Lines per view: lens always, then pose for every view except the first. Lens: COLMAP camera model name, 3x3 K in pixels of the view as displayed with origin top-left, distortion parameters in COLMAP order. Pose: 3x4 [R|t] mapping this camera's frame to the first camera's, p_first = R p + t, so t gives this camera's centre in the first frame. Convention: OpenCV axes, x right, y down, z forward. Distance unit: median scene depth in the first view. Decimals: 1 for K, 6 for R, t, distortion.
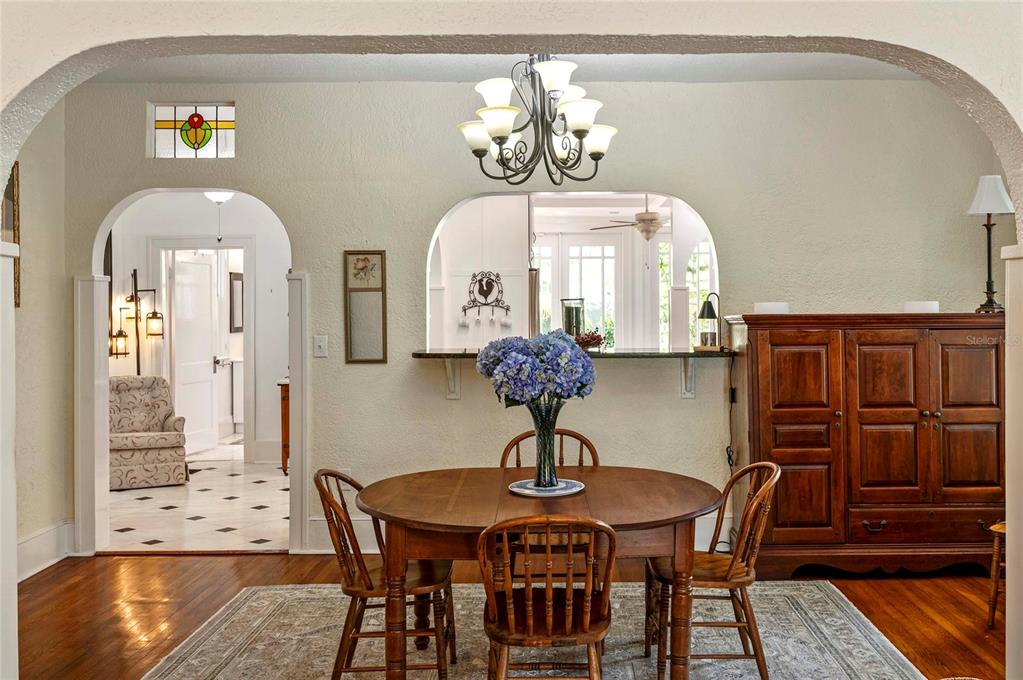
lens RADIAL K [[808.7, 0, 511.5], [0, 808.7, 340.0], [0, 0, 1]] dist [-0.010944, -0.003992]
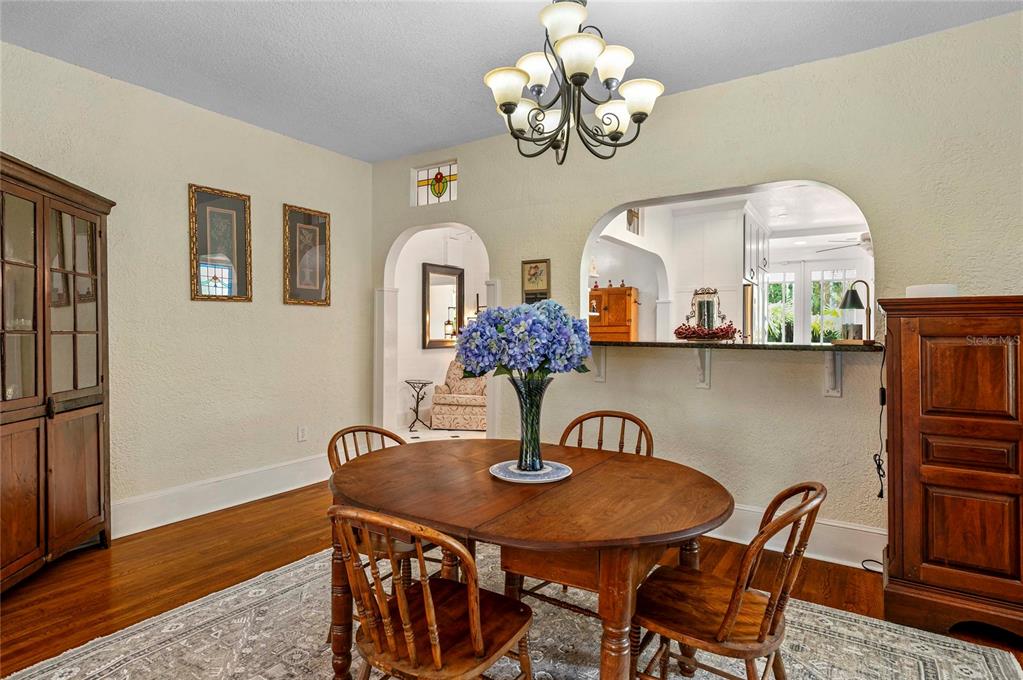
lens RADIAL K [[508.8, 0, 511.5], [0, 508.8, 340.0], [0, 0, 1]] dist [-0.000478, 0.000039]
pose [[0.859727, 0.021677, -0.510294, 0.227755], [-0.031525, 0.999446, -0.010655, 0.028378], [0.509780, 0.025247, 0.859934, 0.350477]]
